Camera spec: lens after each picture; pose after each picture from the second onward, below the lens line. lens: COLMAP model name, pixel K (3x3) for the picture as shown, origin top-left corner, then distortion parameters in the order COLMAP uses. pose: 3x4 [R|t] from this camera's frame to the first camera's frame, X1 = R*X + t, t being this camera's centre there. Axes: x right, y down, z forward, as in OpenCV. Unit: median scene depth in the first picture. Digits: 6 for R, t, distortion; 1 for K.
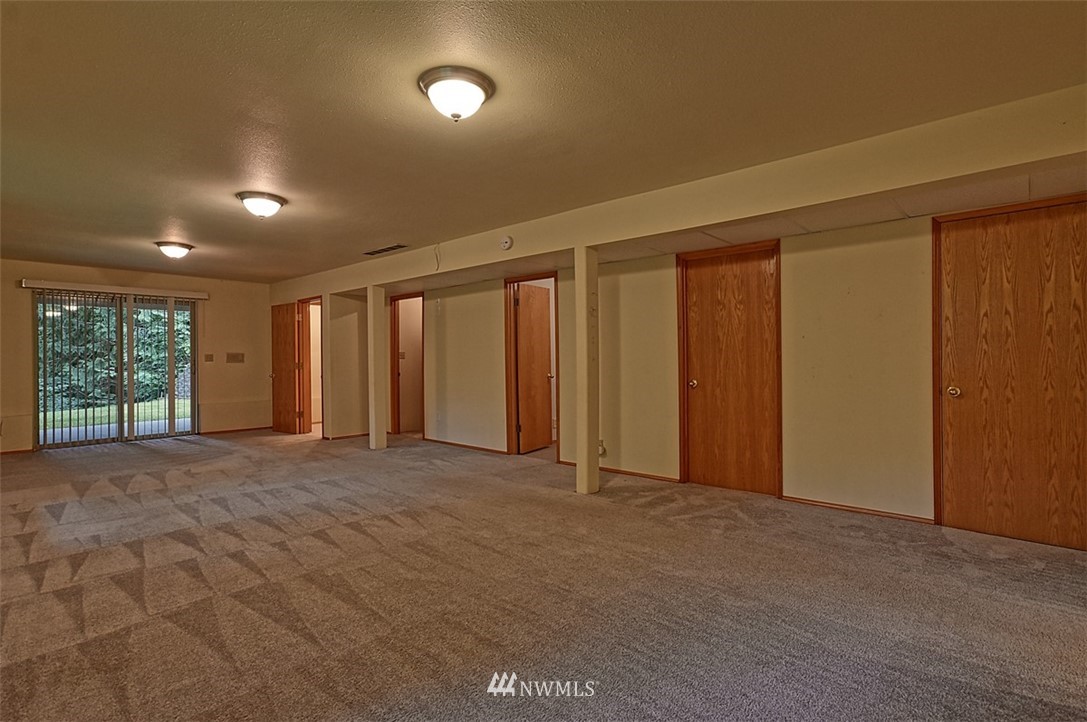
lens RADIAL K [[533.7, 0, 542.0], [0, 533.7, 358.1], [0, 0, 1]] dist [-0.000618, 0.000609]
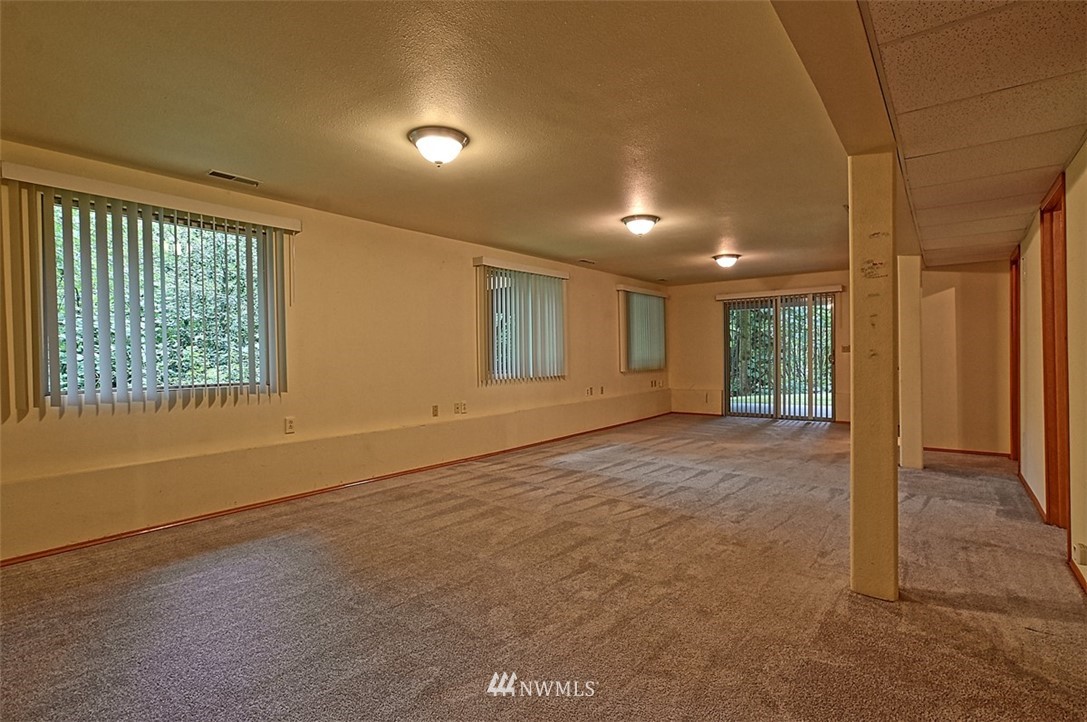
lens RADIAL K [[533.7, 0, 542.0], [0, 533.7, 358.1], [0, 0, 1]] dist [-0.000618, 0.000609]
pose [[0.091187, 0.010713, -0.995776, 0.760942], [0.013658, 0.999835, 0.012007, -0.005419], [0.995740, -0.014696, 0.091026, 0.764796]]
